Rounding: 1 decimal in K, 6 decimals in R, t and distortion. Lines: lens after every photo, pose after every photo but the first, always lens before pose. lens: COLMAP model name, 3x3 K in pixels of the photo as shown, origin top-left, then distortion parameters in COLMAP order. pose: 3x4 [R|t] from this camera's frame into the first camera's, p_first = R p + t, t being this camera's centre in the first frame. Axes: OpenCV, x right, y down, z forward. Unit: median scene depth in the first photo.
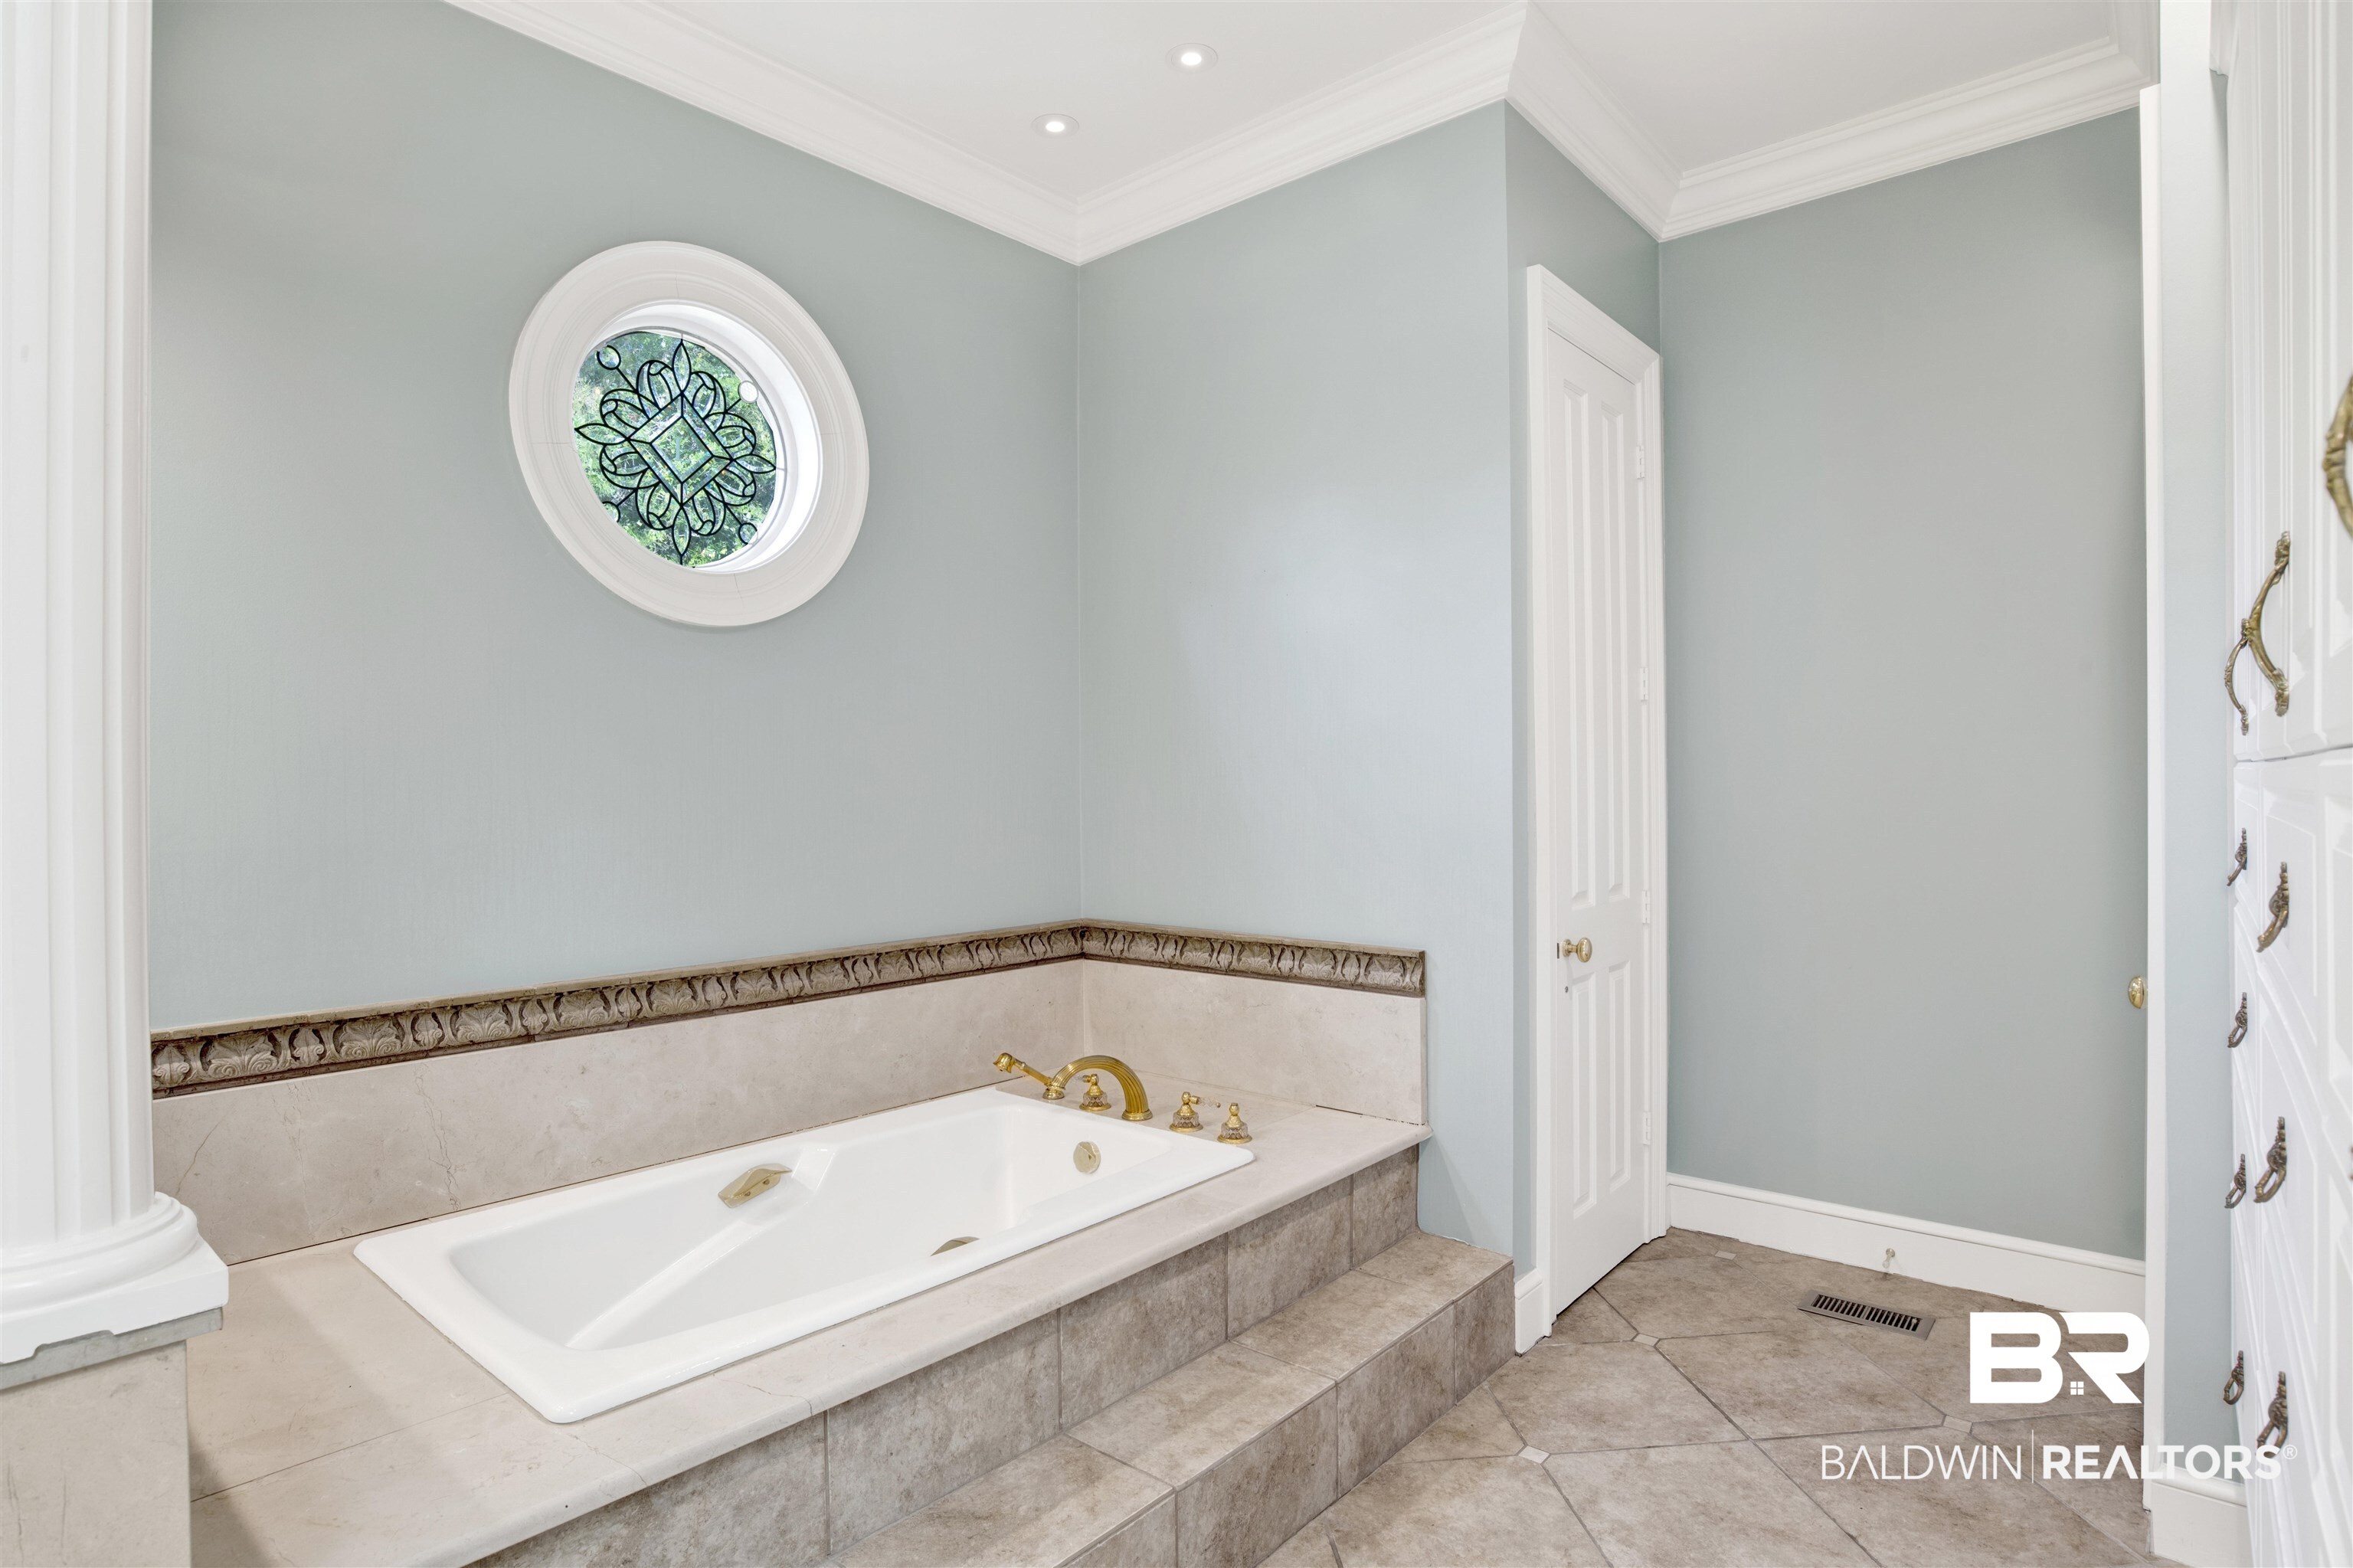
lens RADIAL K [[1211.4, 0, 1177.4], [0, 1211.4, 782.7], [0, 0, 1]] dist [-0.066610, 0.007141]
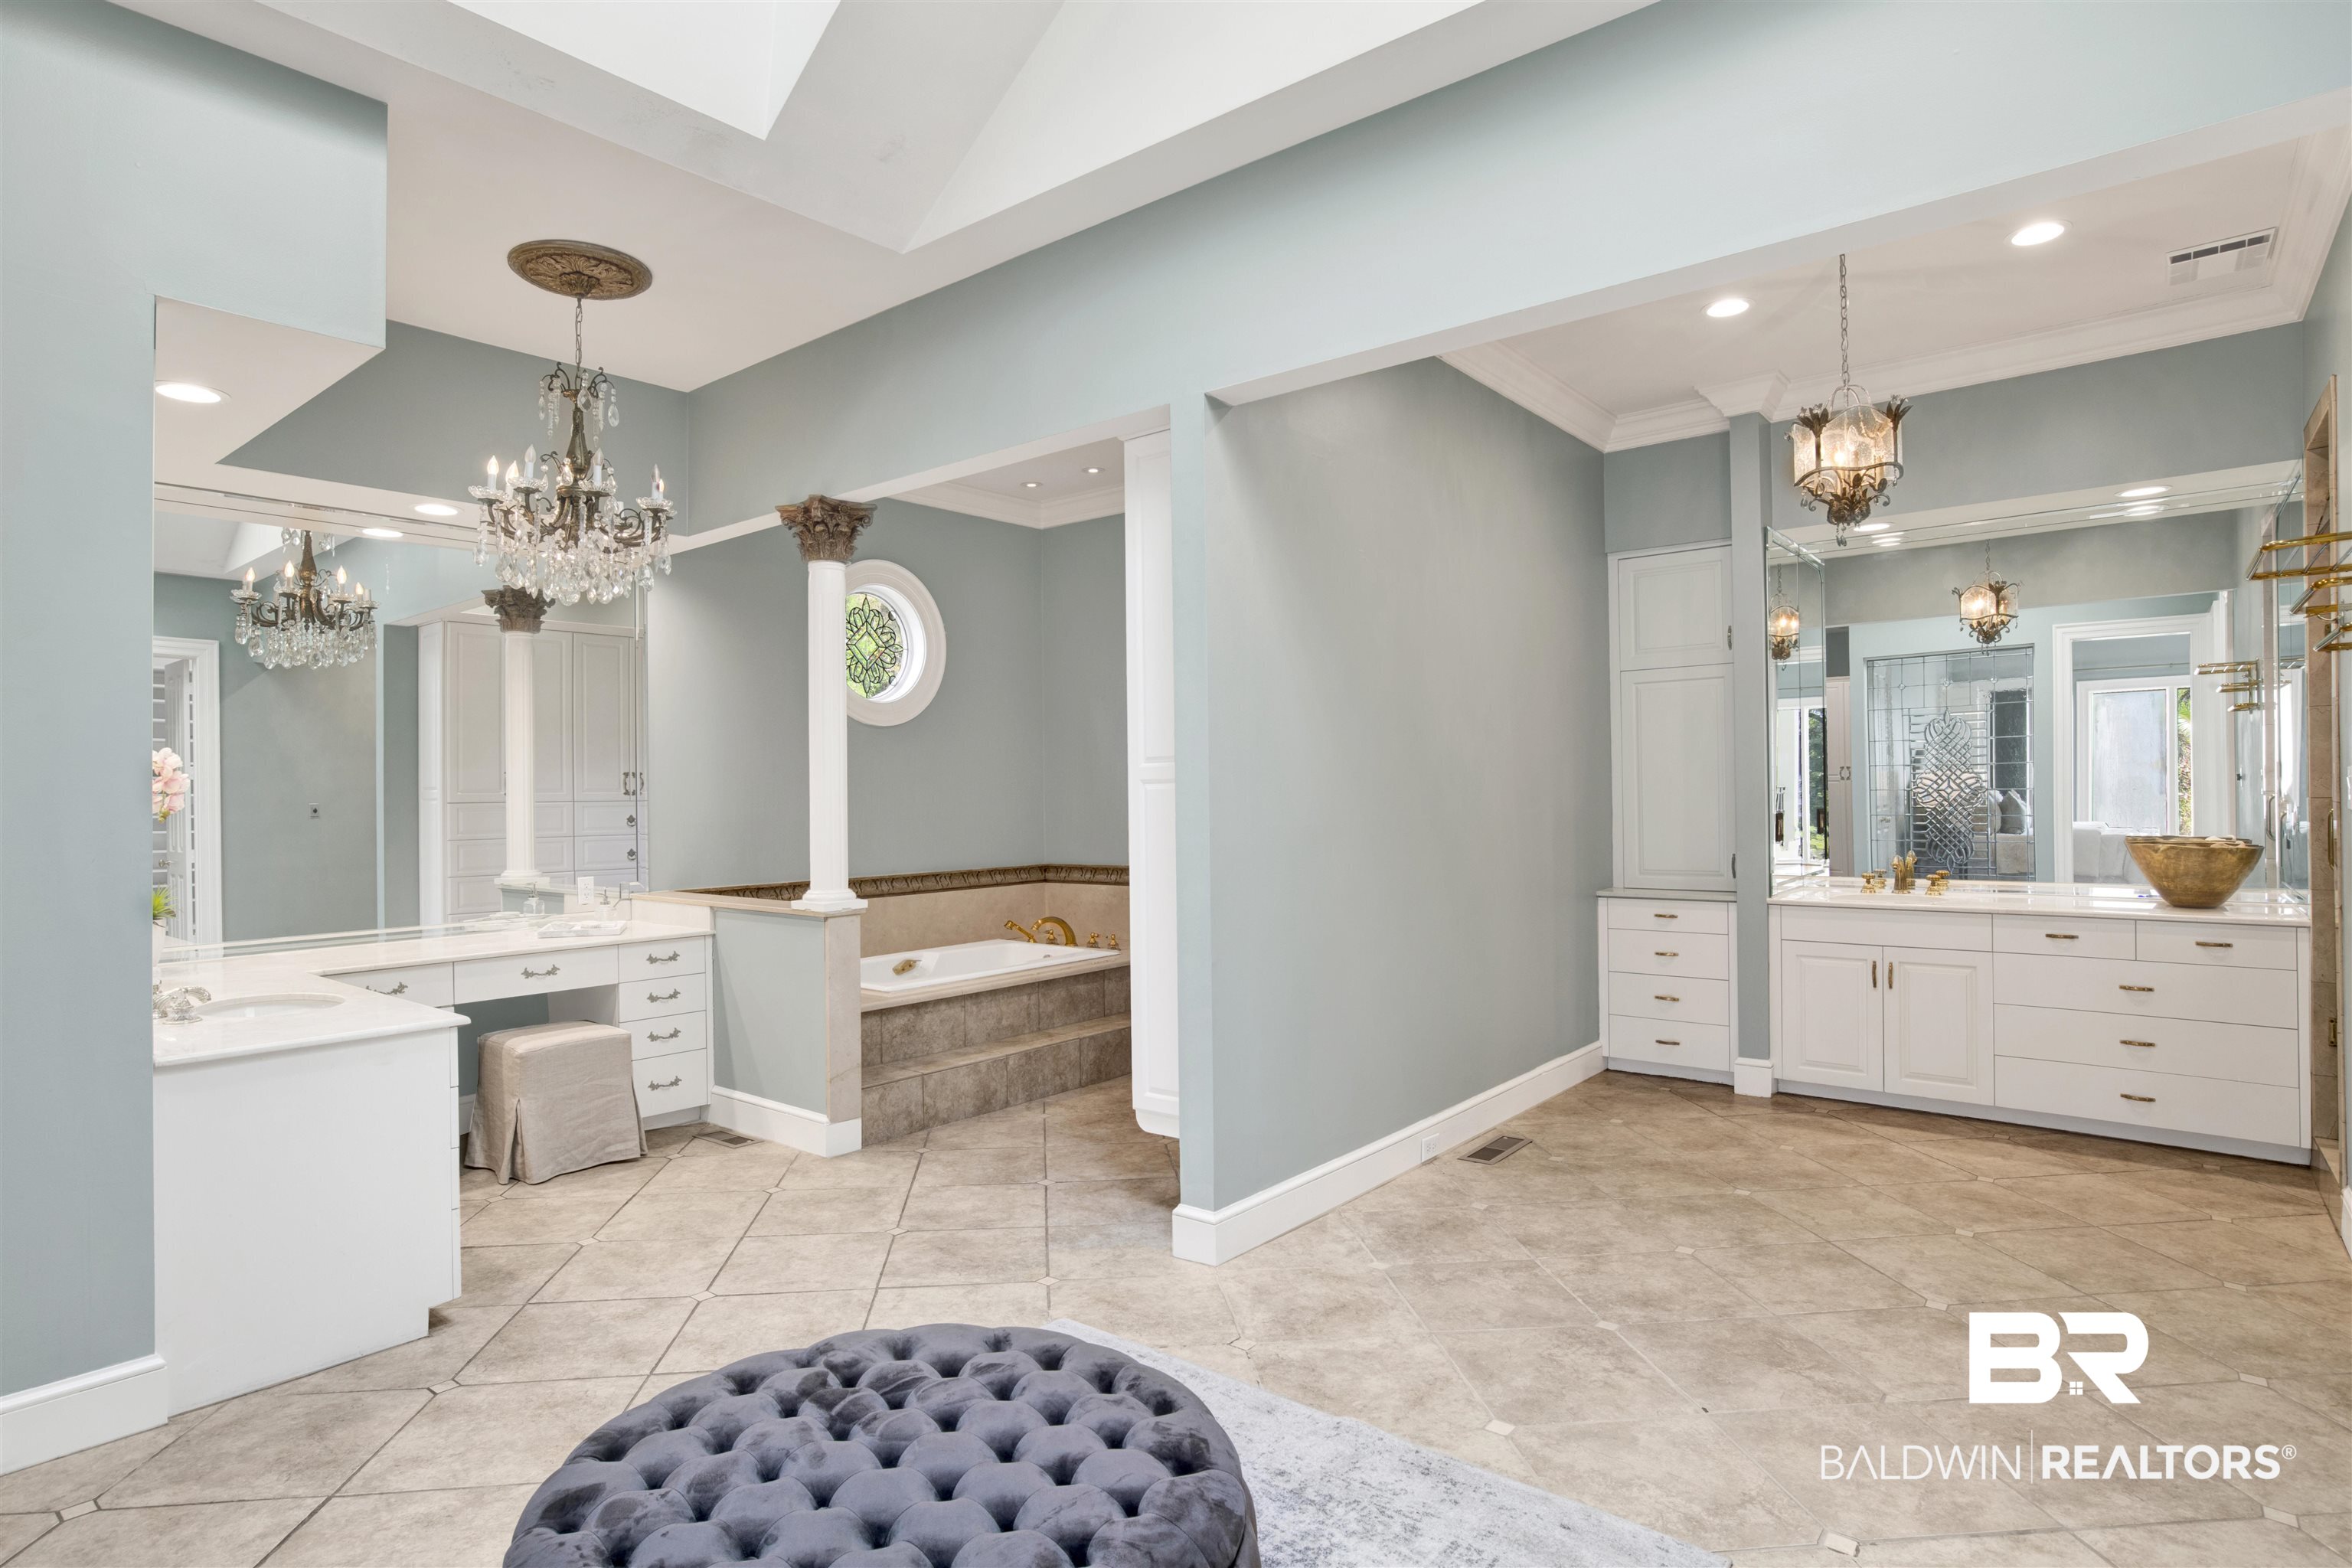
lens RADIAL K [[1210.8, 0, 1168.2], [0, 1210.8, 783.0], [0, 0, 1]] dist [-0.066610, 0.007141]
pose [[0.999592, -0.001603, 0.028502, 0.081399], [0.001788, 0.999978, -0.006441, -0.005879], [-0.028491, 0.006489, 0.999573, -1.210442]]
